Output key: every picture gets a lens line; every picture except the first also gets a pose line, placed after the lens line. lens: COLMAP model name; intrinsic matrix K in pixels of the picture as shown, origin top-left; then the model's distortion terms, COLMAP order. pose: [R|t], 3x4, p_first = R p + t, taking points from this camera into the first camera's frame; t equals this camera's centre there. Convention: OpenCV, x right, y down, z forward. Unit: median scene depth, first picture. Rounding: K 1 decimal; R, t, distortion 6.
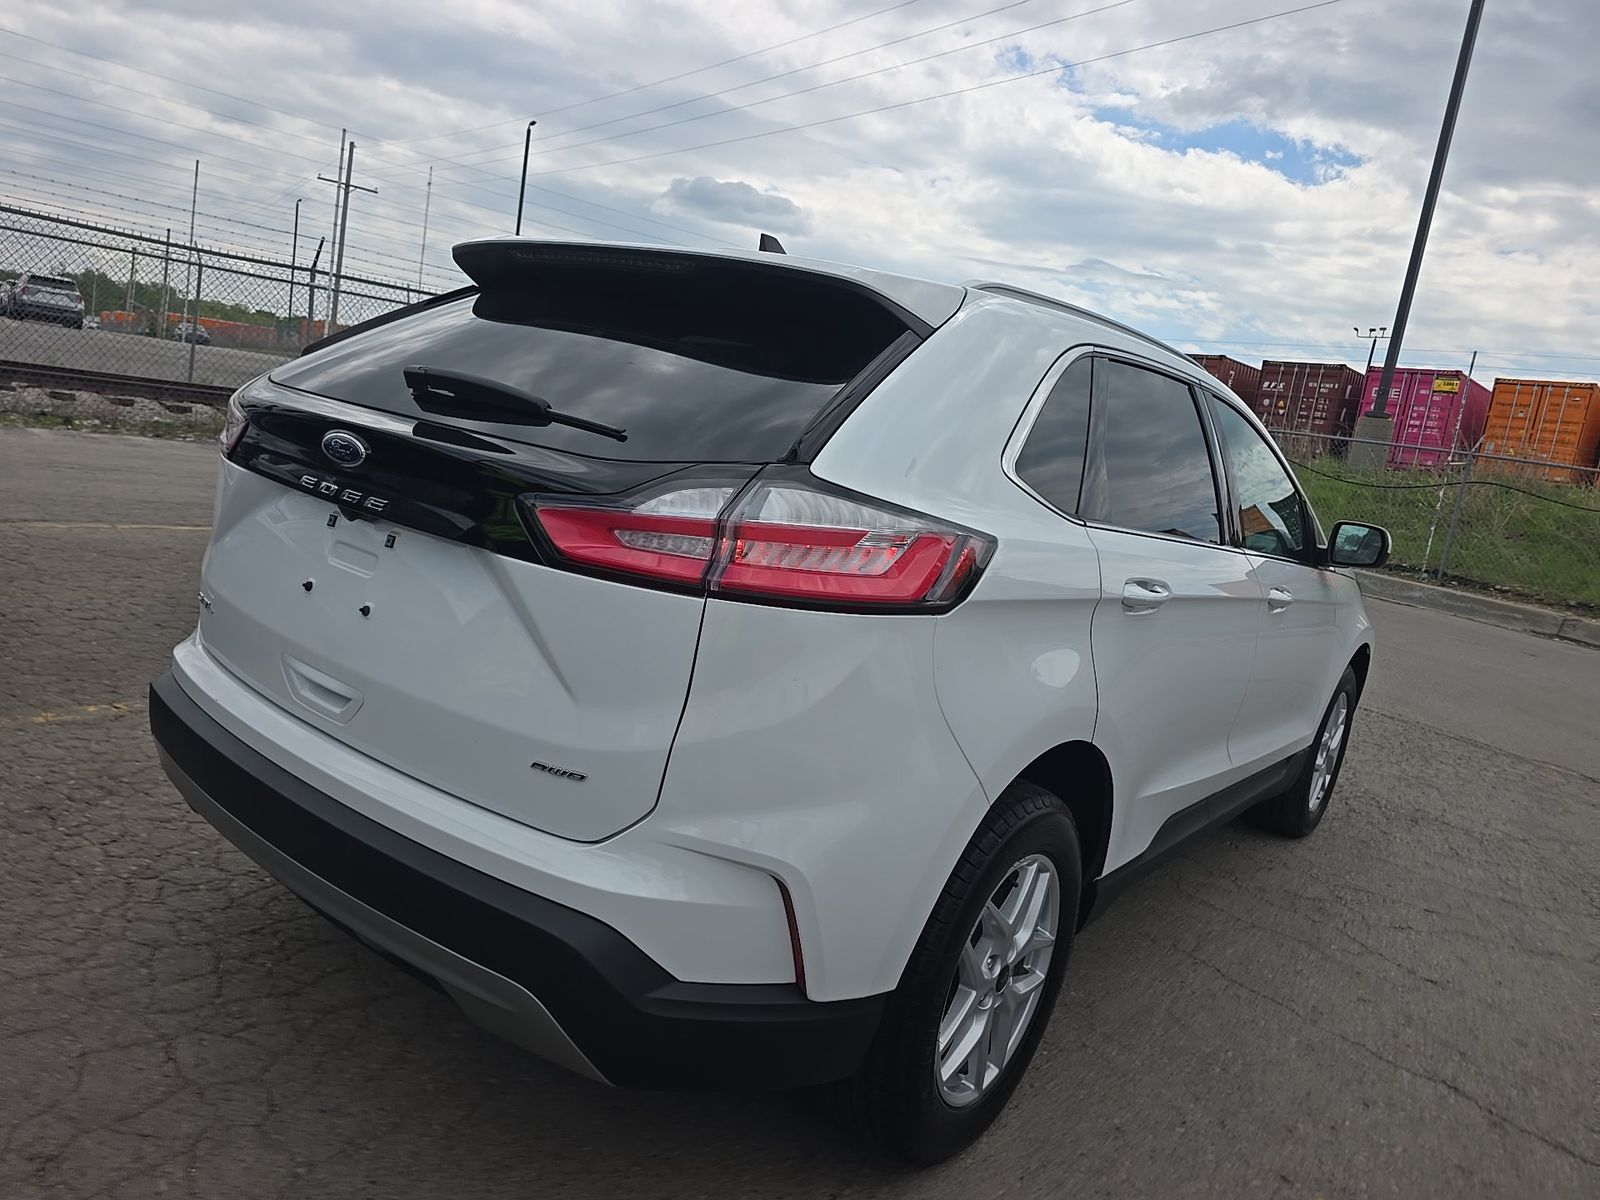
lens RADIAL K [[1078.2, 0, 798.0], [0, 1078.2, 601.7], [0, 0, 1]] dist [0.045183, -0.040176]
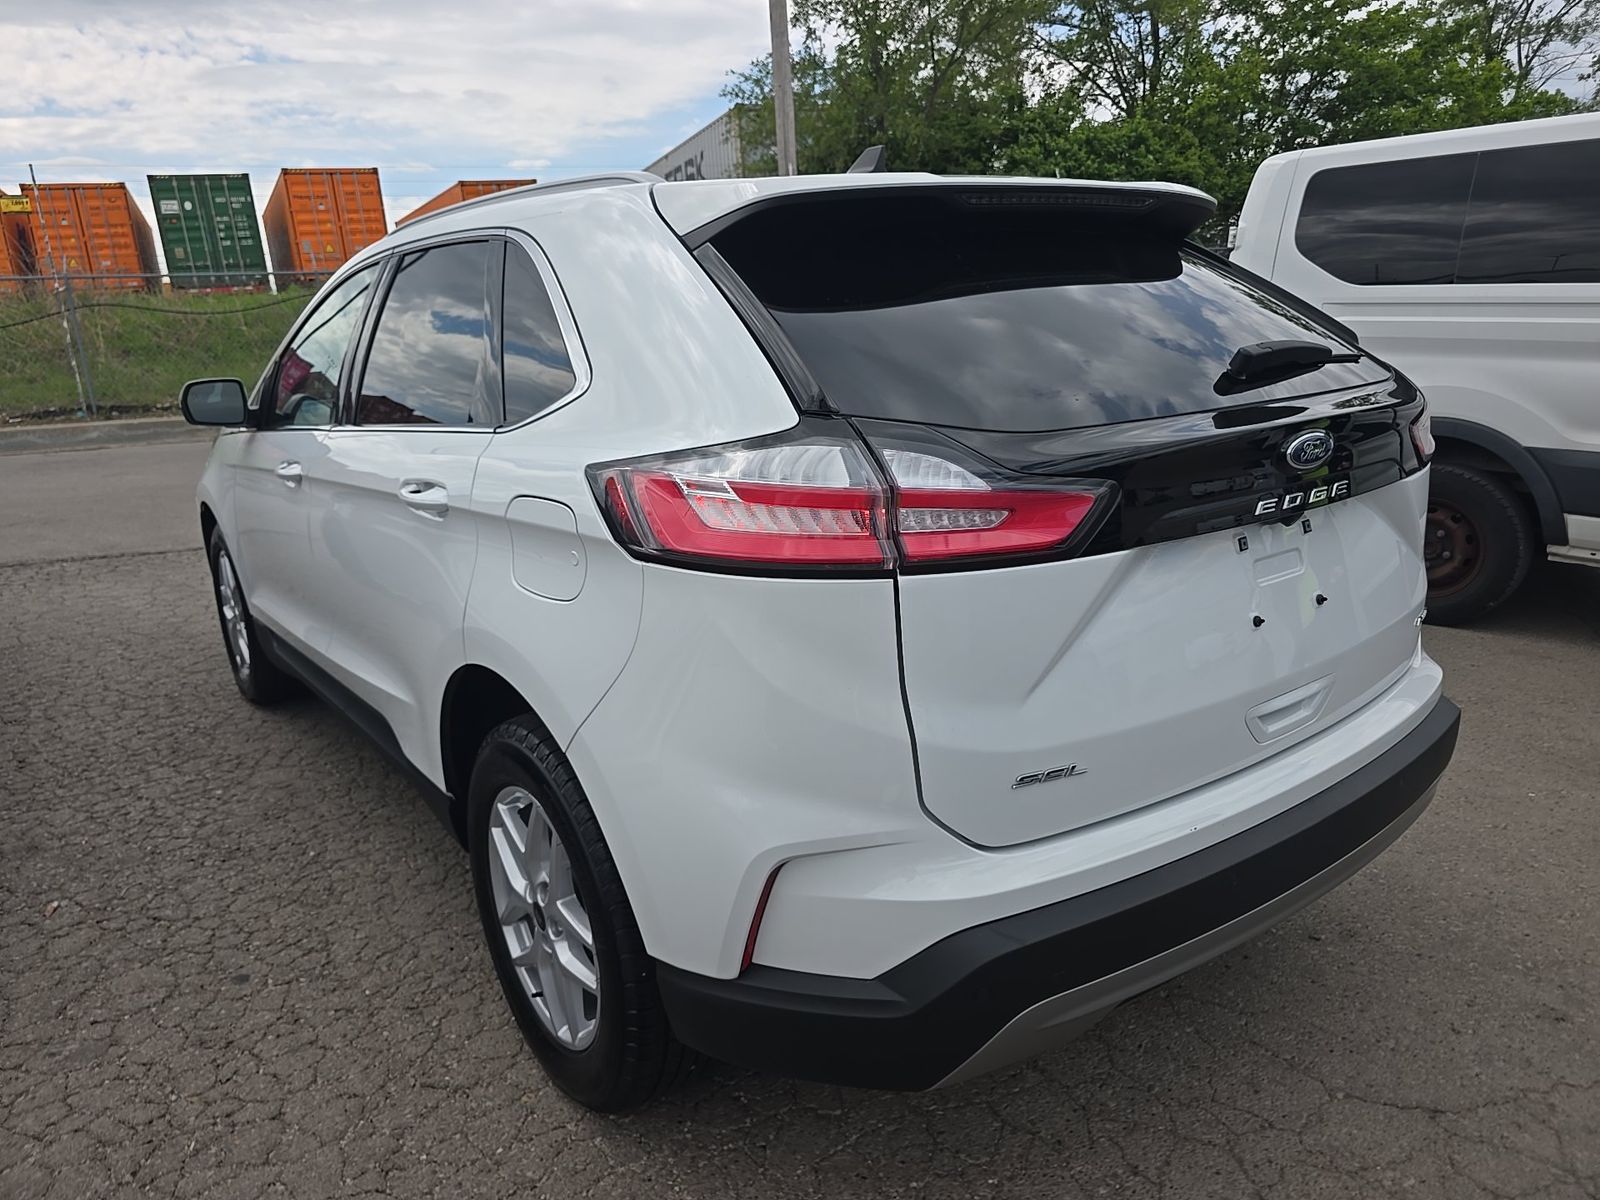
lens RADIAL K [[1078.2, 0, 796.7], [0, 1078.2, 602.4], [0, 0, 1]] dist [0.045183, -0.040176]
pose [[0.232238, -0.414288, 0.880017, -0.182899], [0.250981, 0.899639, 0.357291, -0.061188], [-0.939720, 0.137891, 0.312909, 0.150496]]
